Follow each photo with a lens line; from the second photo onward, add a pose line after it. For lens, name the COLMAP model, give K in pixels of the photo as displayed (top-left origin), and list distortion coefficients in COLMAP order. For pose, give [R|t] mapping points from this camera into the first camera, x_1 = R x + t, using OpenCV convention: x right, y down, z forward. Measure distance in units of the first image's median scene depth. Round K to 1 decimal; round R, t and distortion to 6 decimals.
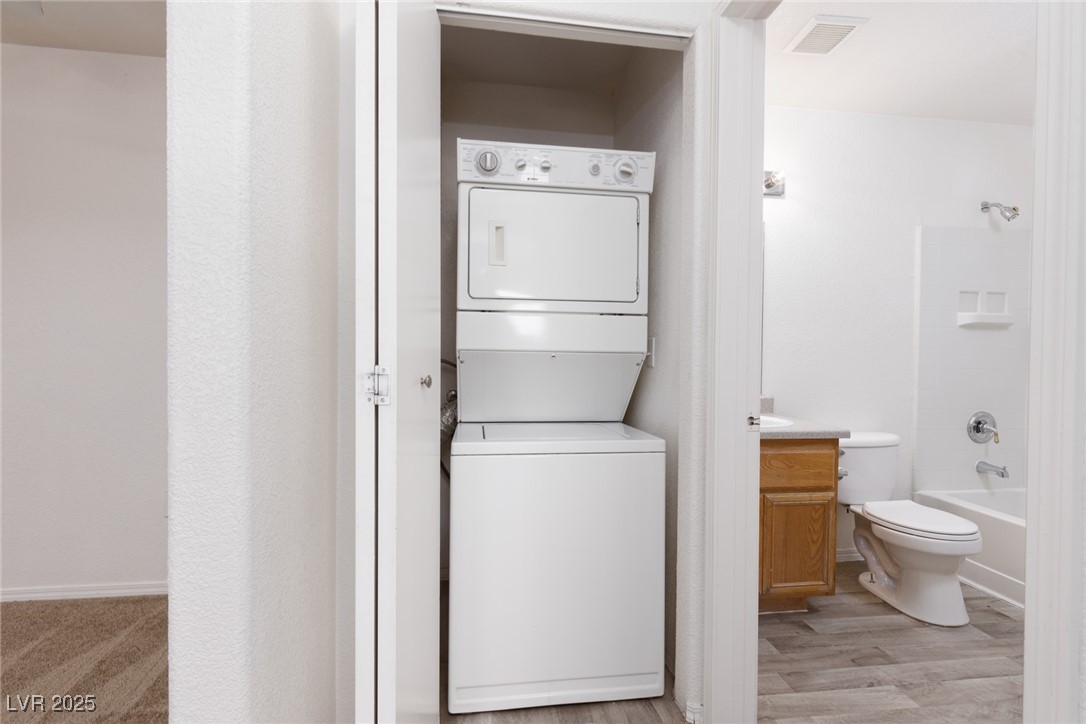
lens RADIAL K [[475.3, 0, 543.0], [0, 475.3, 362.0], [0, 0, 1]] dist [-0.000055, -0.000684]
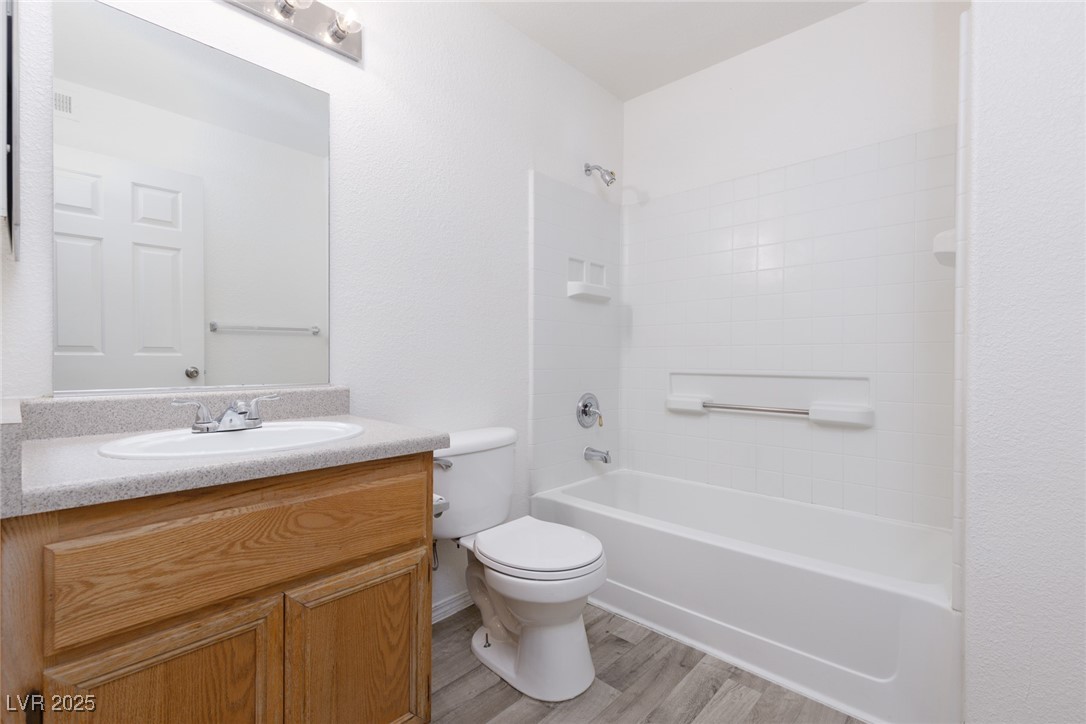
lens RADIAL K [[475.3, 0, 543.0], [0, 475.3, 362.0], [0, 0, 1]] dist [-0.000055, -0.000684]
pose [[0.762441, -0.012016, 0.646947, 0.321123], [0.012406, 0.999915, 0.003950, 0.048277], [-0.646939, 0.005015, 0.762525, 0.430309]]
